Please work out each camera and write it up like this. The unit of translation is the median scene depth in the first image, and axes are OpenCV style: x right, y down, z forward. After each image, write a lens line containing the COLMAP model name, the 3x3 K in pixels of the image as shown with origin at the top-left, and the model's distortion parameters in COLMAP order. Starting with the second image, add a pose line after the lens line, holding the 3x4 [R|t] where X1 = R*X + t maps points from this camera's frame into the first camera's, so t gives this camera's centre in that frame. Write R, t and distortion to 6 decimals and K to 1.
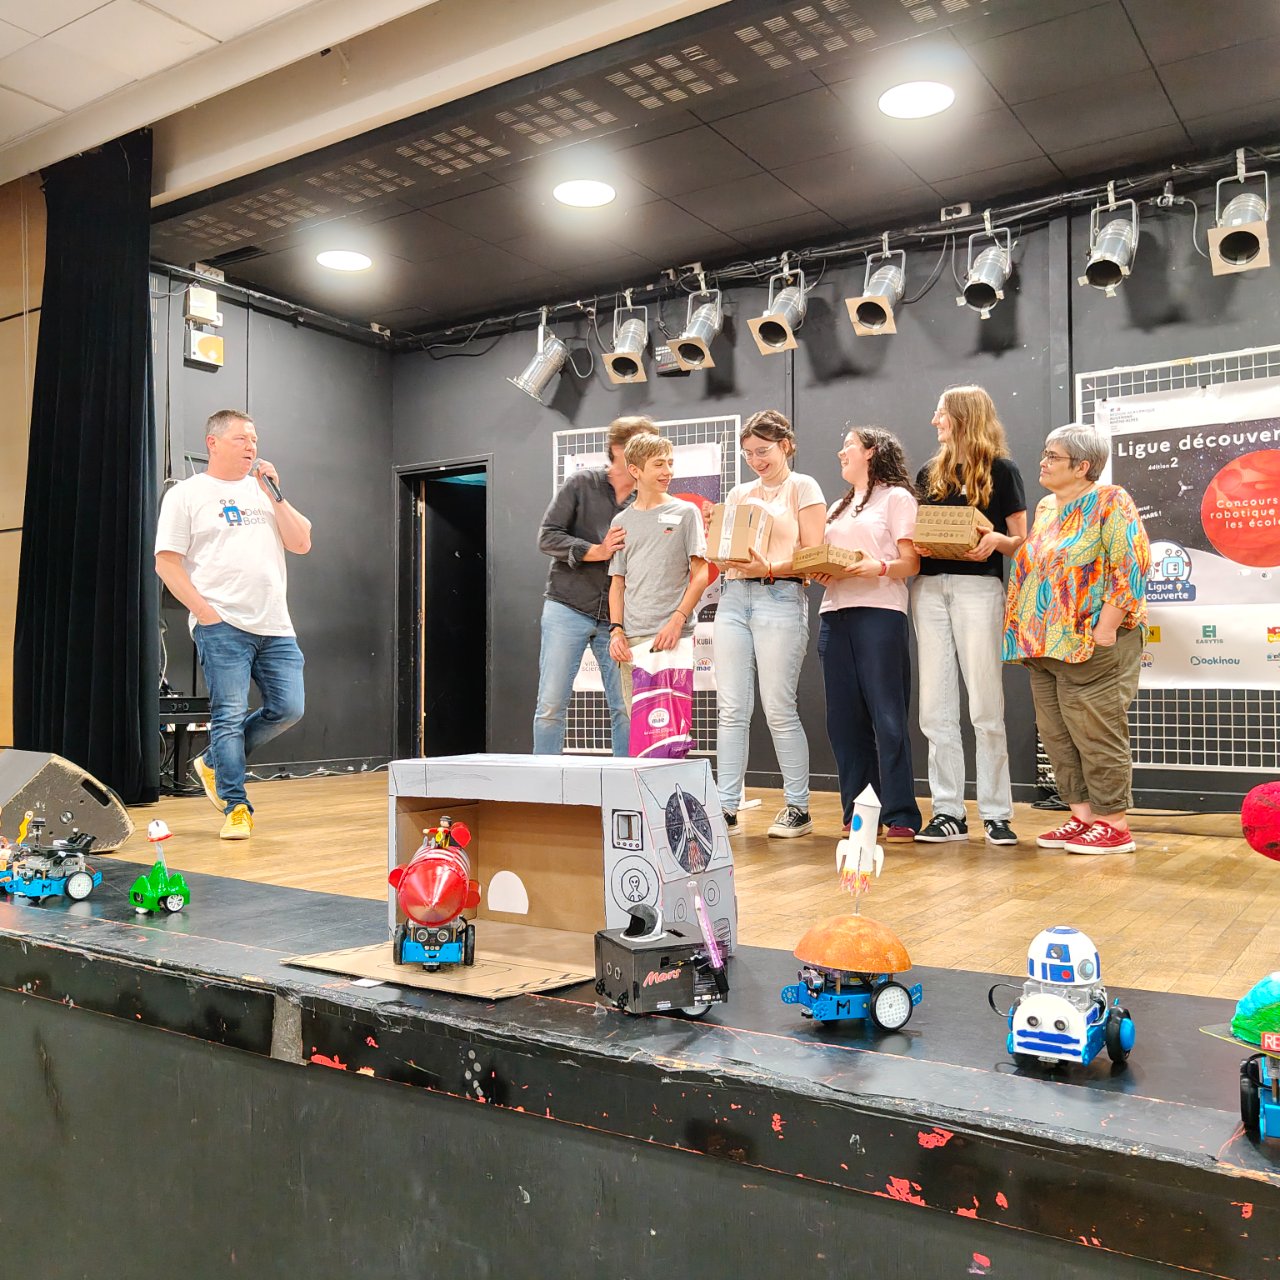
lens RADIAL K [[1226.9, 0, 632.9], [0, 1226.9, 639.0], [0, 0, 1]] dist [-0.030946, 0.000000]
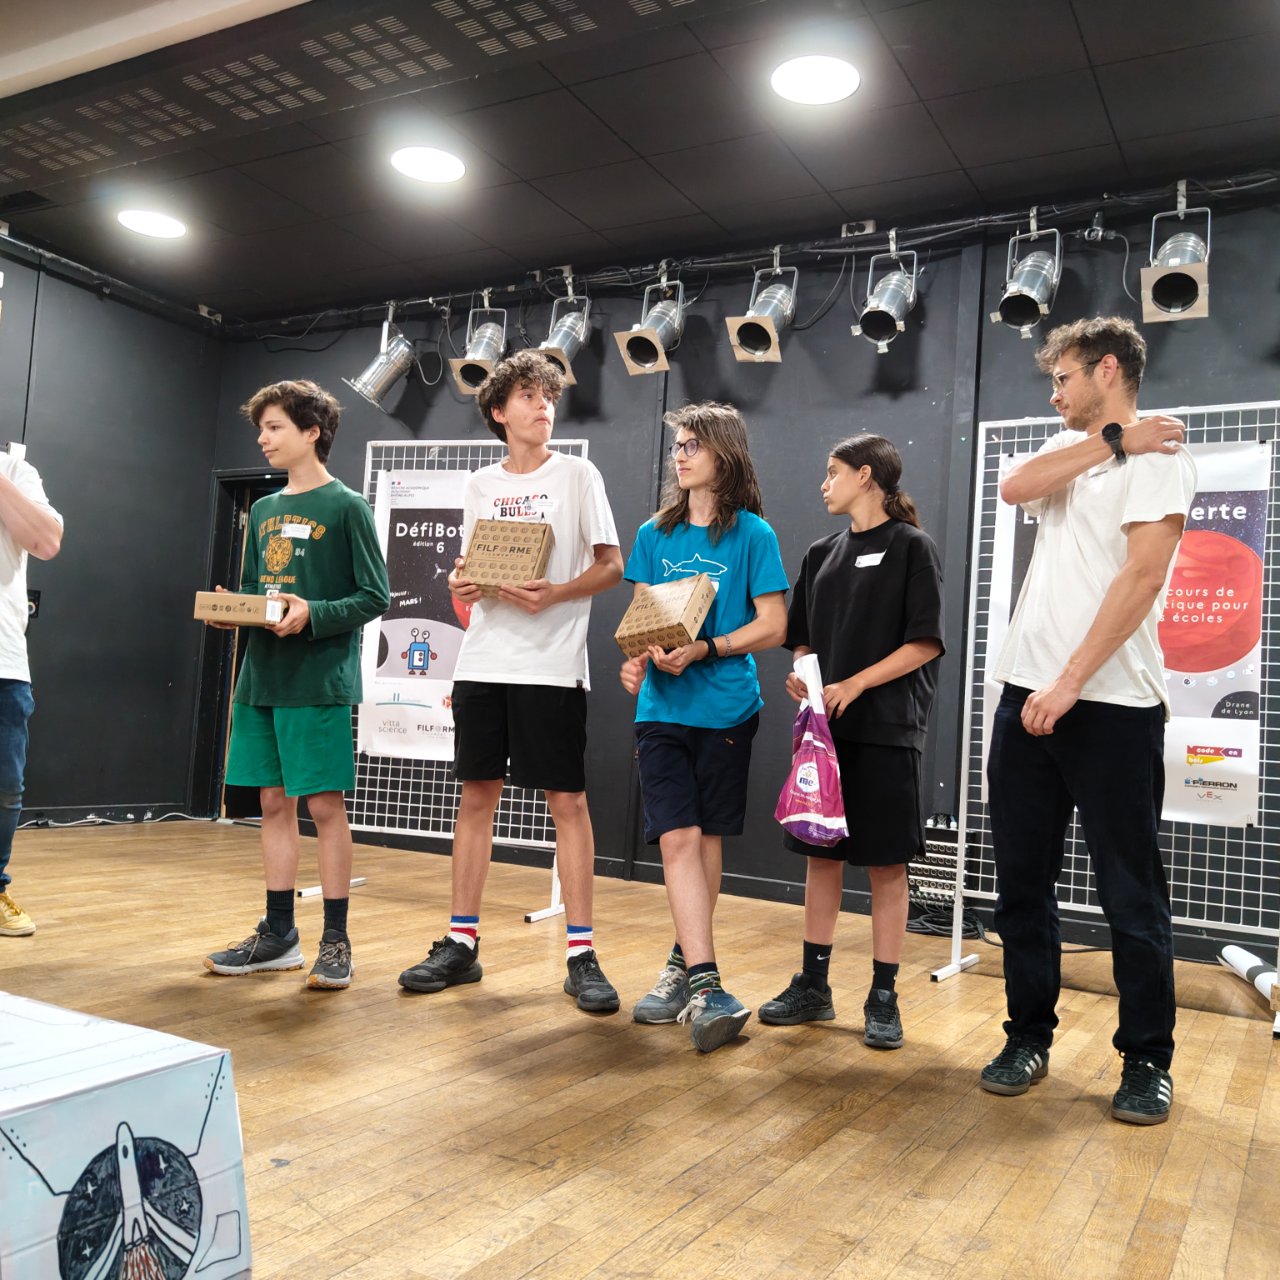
lens RADIAL K [[1226.9, 0, 646.9], [0, 1226.9, 642.0], [0, 0, 1]] dist [-0.030946, 0.000000]
pose [[0.993639, 0.069765, 0.088397, 0.061144], [-0.067687, 0.997360, -0.026291, -0.024747], [-0.089998, 0.020140, 0.995738, 0.158926]]
